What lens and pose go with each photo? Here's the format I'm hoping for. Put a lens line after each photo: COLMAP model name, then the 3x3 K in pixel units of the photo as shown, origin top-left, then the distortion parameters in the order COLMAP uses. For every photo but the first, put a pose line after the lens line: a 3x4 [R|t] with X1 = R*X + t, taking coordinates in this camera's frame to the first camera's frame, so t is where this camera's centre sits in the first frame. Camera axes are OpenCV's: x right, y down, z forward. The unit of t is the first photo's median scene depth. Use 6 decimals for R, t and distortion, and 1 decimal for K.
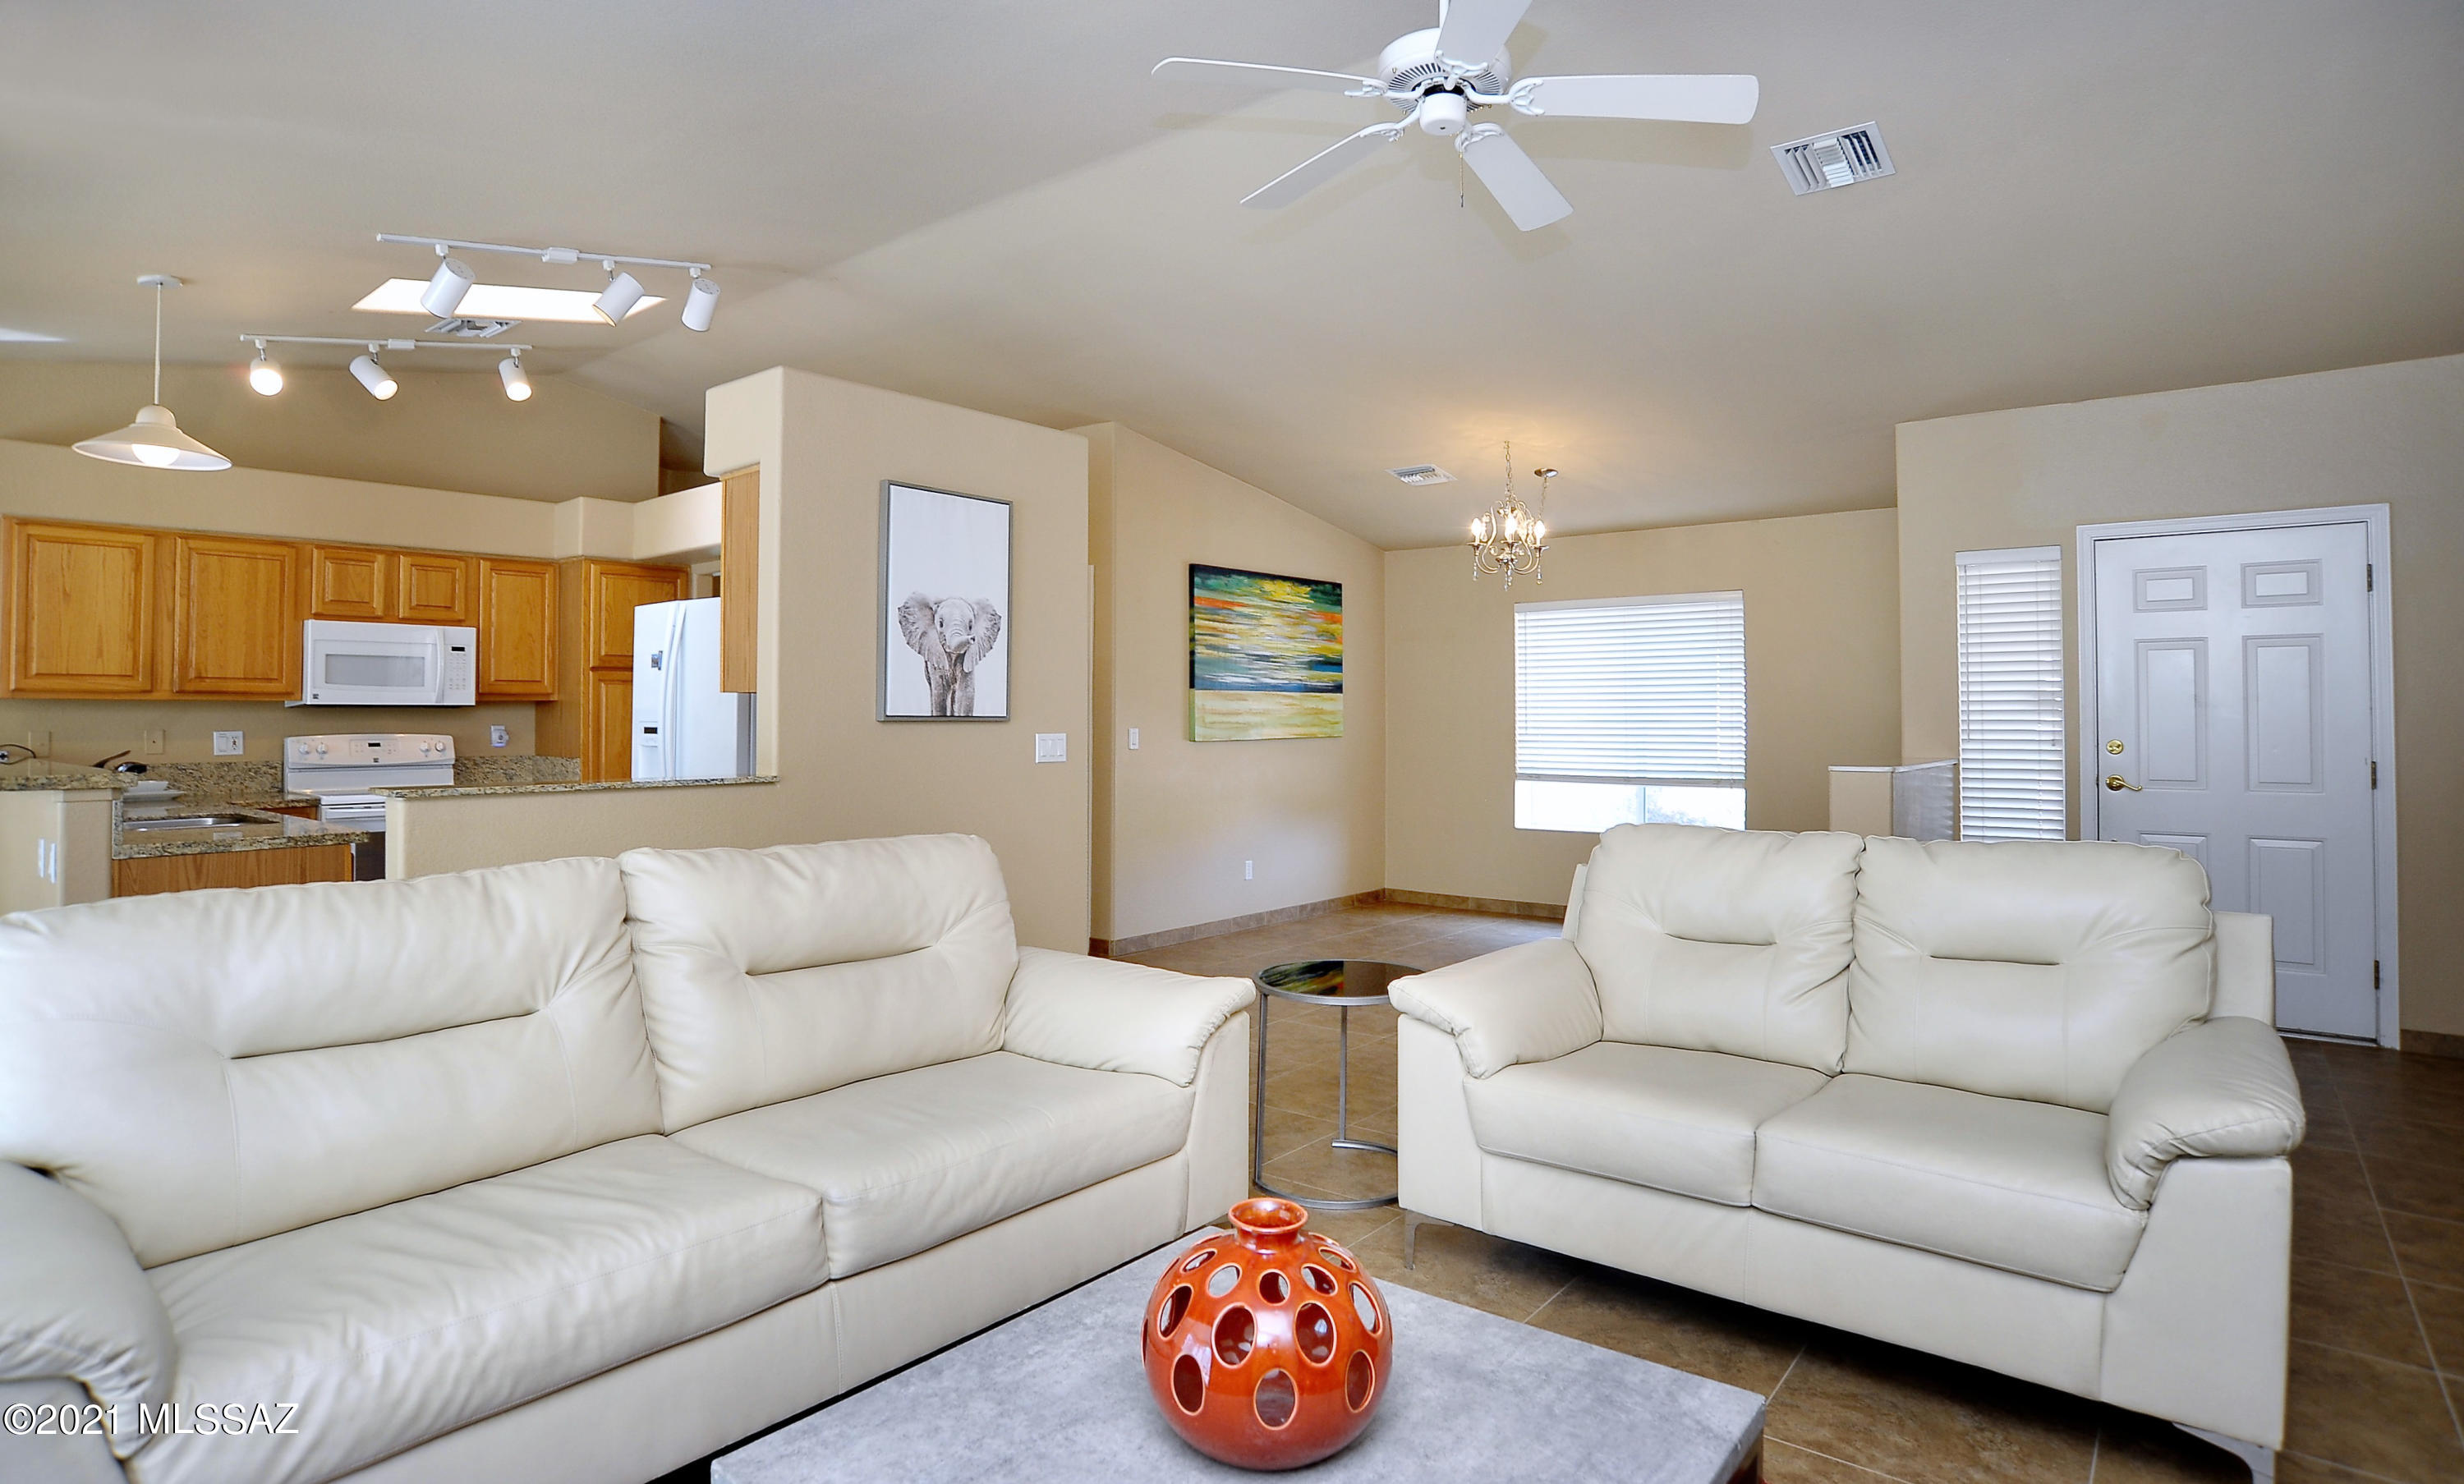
lens RADIAL K [[1279.0, 0, 1219.4], [0, 1279.0, 690.2], [0, 0, 1]] dist [-0.095994, 0.048215]
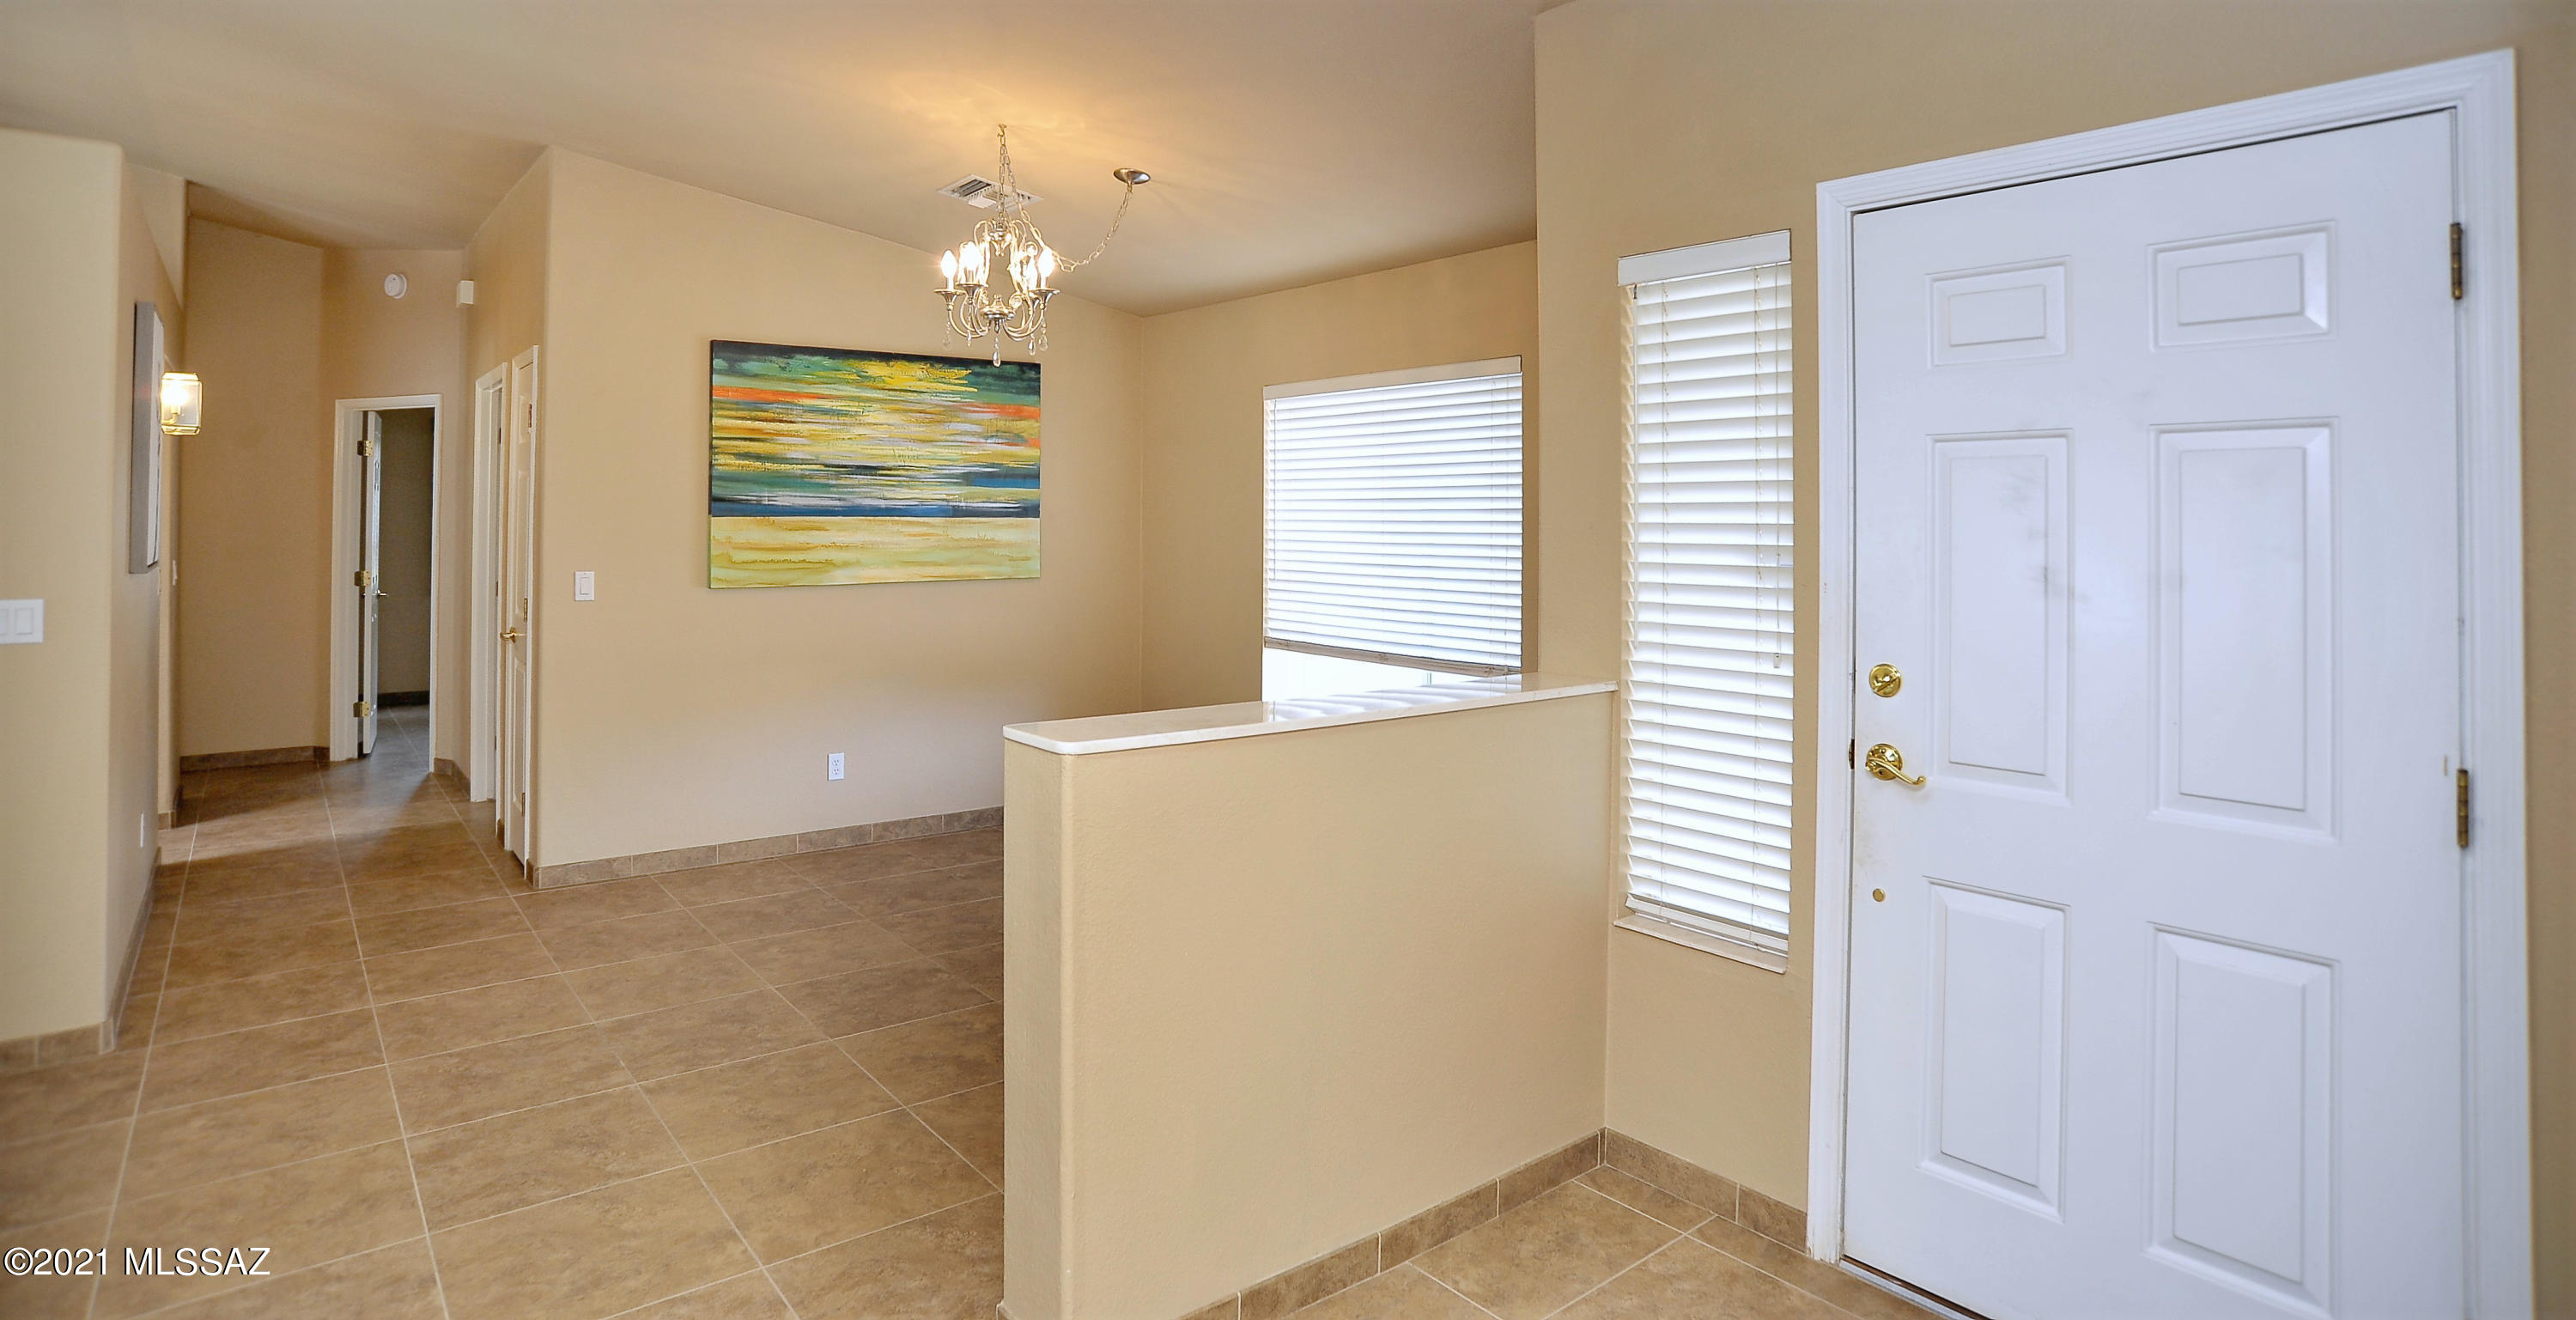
lens RADIAL K [[1323.3, 0, 1238.1], [0, 1323.3, 503.5], [0, 0, 1]] dist [-0.054972, 0.001218]
pose [[0.972405, 0.002767, -0.233284, 0.514570], [-0.000197, 0.999939, 0.011041, -0.018436], [0.233300, -0.010691, 0.972346, 0.419713]]
